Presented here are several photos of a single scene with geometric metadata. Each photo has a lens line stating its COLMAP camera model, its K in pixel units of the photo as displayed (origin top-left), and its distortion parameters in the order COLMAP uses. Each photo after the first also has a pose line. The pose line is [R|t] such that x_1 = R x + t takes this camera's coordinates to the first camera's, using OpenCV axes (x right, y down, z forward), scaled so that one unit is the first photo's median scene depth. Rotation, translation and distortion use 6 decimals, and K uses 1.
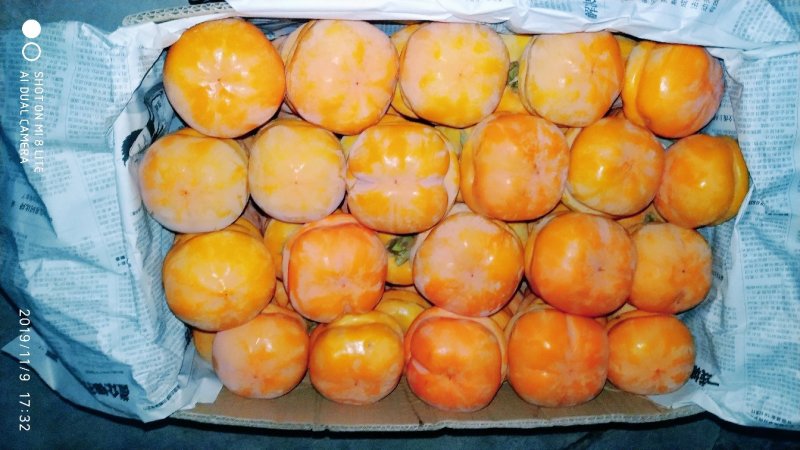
lens RADIAL K [[507.5, 0, 375.9], [0, 507.5, 224.1], [0, 0, 1]] dist [-0.000292, -0.002138]
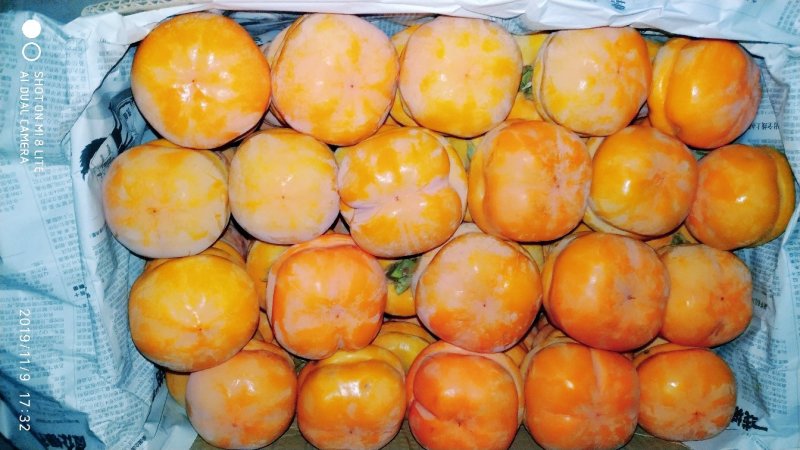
lens RADIAL K [[507.5, 0, 375.9], [0, 507.5, 224.1], [0, 0, 1]] dist [-0.000292, -0.002138]
pose [[0.999882, -0.003696, 0.014915, -0.009001], [0.004576, 0.998224, -0.059401, 0.013368], [-0.014669, 0.059463, 0.998123, 0.122911]]
